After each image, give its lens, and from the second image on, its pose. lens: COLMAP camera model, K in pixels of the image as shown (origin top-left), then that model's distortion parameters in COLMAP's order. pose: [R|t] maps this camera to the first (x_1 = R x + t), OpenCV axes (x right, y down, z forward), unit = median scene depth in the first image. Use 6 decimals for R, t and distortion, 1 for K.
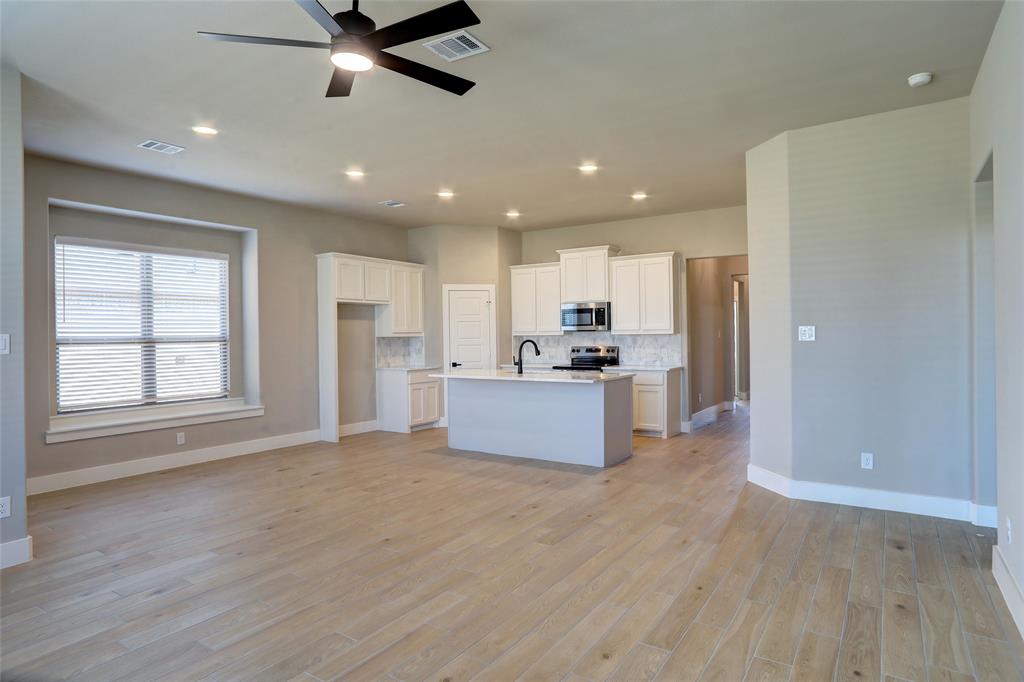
lens RADIAL K [[582.6, 0, 503.7], [0, 582.6, 339.5], [0, 0, 1]] dist [-0.048926, 0.001038]
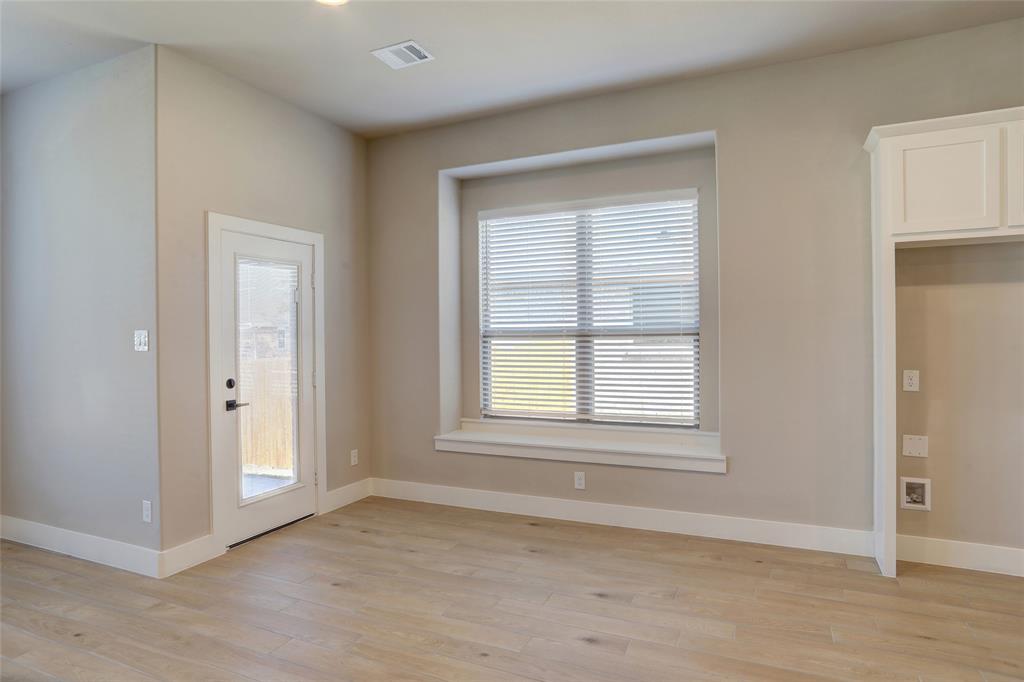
lens RADIAL K [[594.4, 0, 506.8], [0, 594.4, 334.9], [0, 0, 1]] dist [-0.060869, 0.040034]
pose [[0.161193, 0.013558, -0.986830, 0.079606], [0.004865, 0.999883, 0.014532, -0.005935], [0.986911, -0.007144, 0.161108, 0.625932]]
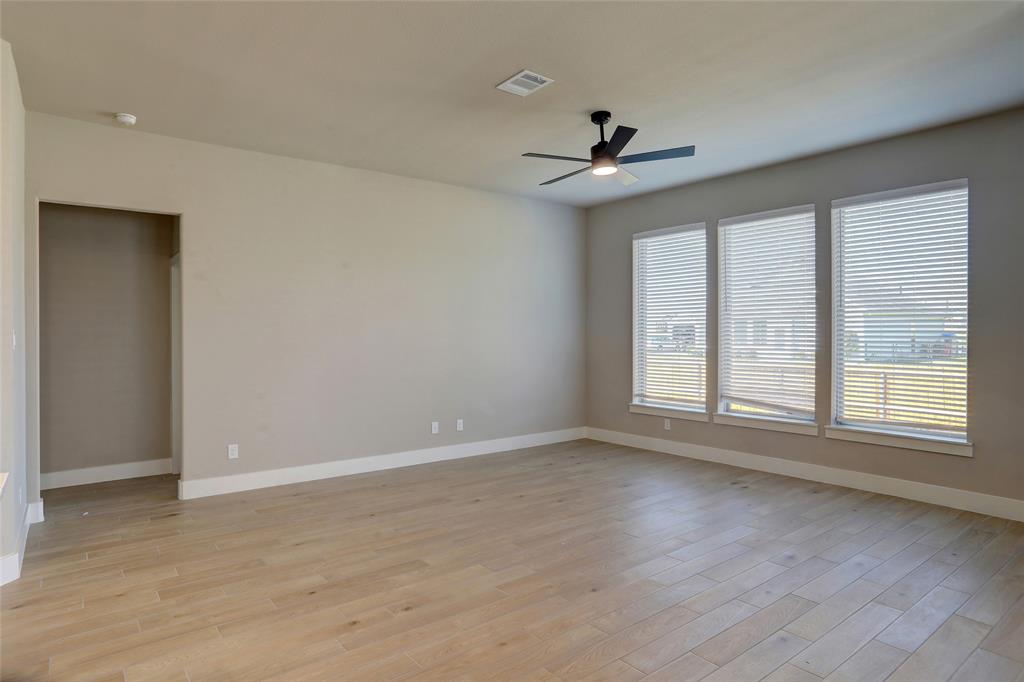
lens RADIAL K [[582.6, 0, 503.7], [0, 582.6, 339.5], [0, 0, 1]] dist [-0.048926, 0.001038]
pose [[-0.949812, 0.011809, 0.312599, -0.164503], [0.015668, 0.999829, 0.009833, -0.005051], [-0.312430, 0.014237, -0.949834, 0.874736]]
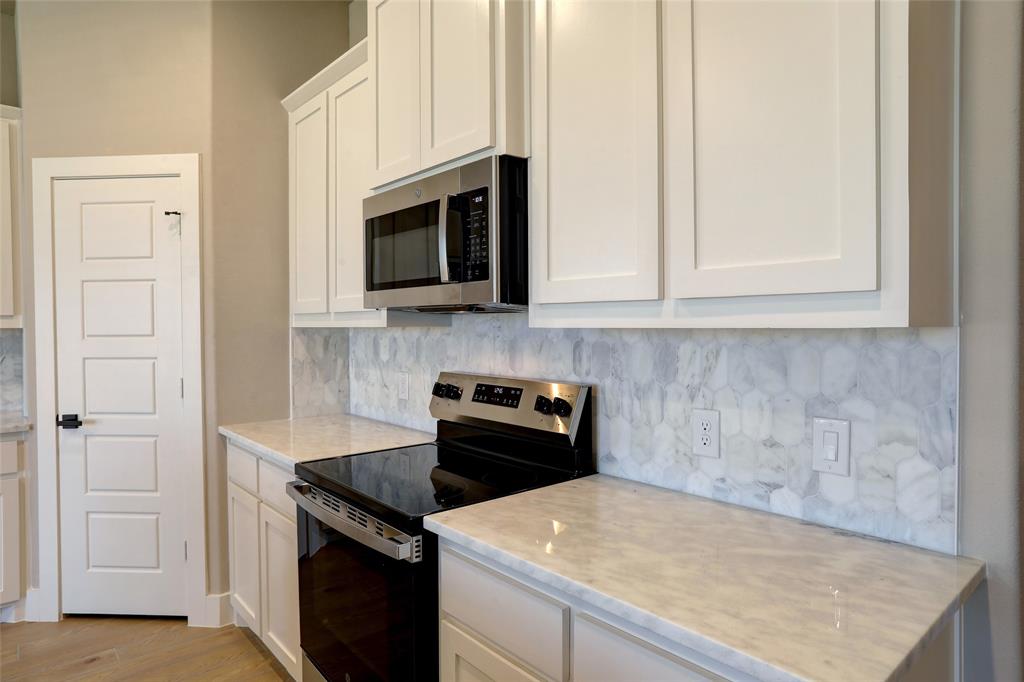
lens RADIAL K [[594.4, 0, 506.8], [0, 594.4, 334.9], [0, 0, 1]] dist [-0.060869, 0.040034]
pose [[0.965418, 0.012511, -0.260406, 0.239416], [-0.009334, 0.999866, 0.013436, -0.009540], [0.260539, -0.010541, 0.965406, 0.847396]]
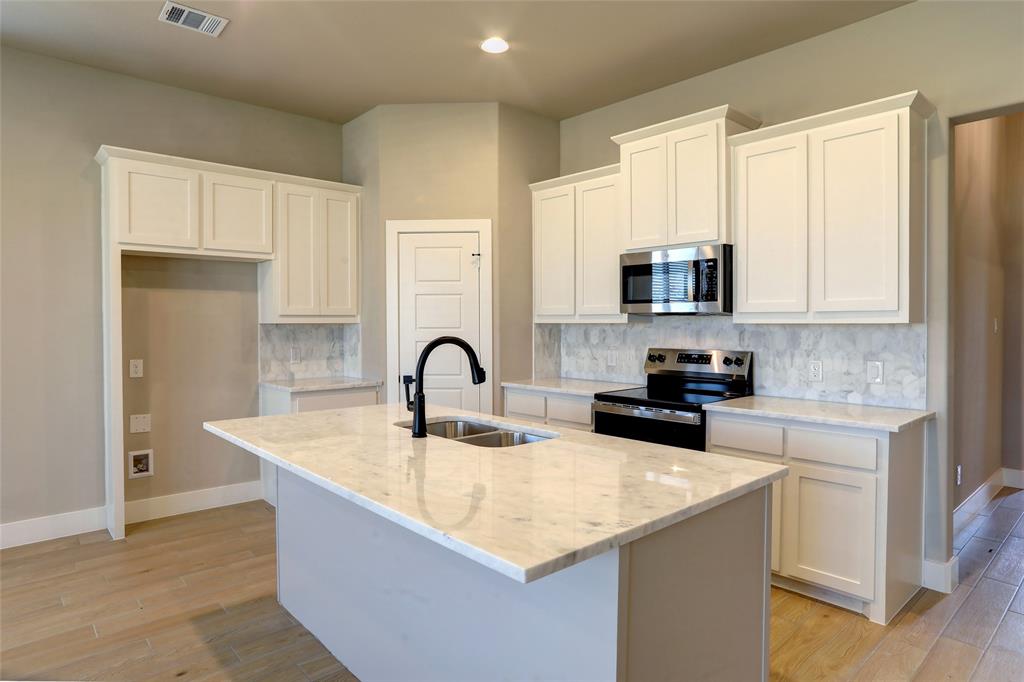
lens RADIAL K [[587.0, 0, 509.9], [0, 587.0, 334.7], [0, 0, 1]] dist [-0.059529, 0.038717]
pose [[0.969253, 0.015885, -0.245552, 0.138969], [-0.012295, 0.999794, 0.016146, -0.005787], [0.245758, -0.012630, 0.969249, 0.586032]]
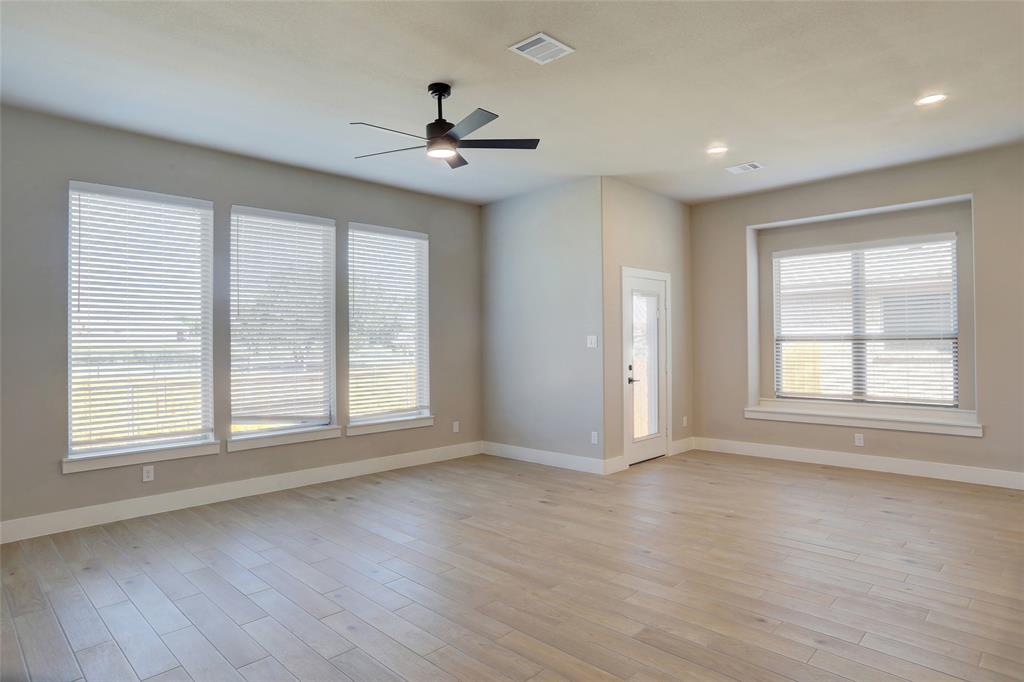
lens RADIAL K [[581.6, 0, 513.4], [0, 581.6, 334.3], [0, 0, 1]] dist [-0.073738, 0.059790]
pose [[-0.178448, 0.002700, -0.983946, 0.376697], [0.007301, 0.999972, 0.001419, -0.008166], [0.983922, -0.006931, -0.178463, 0.465520]]
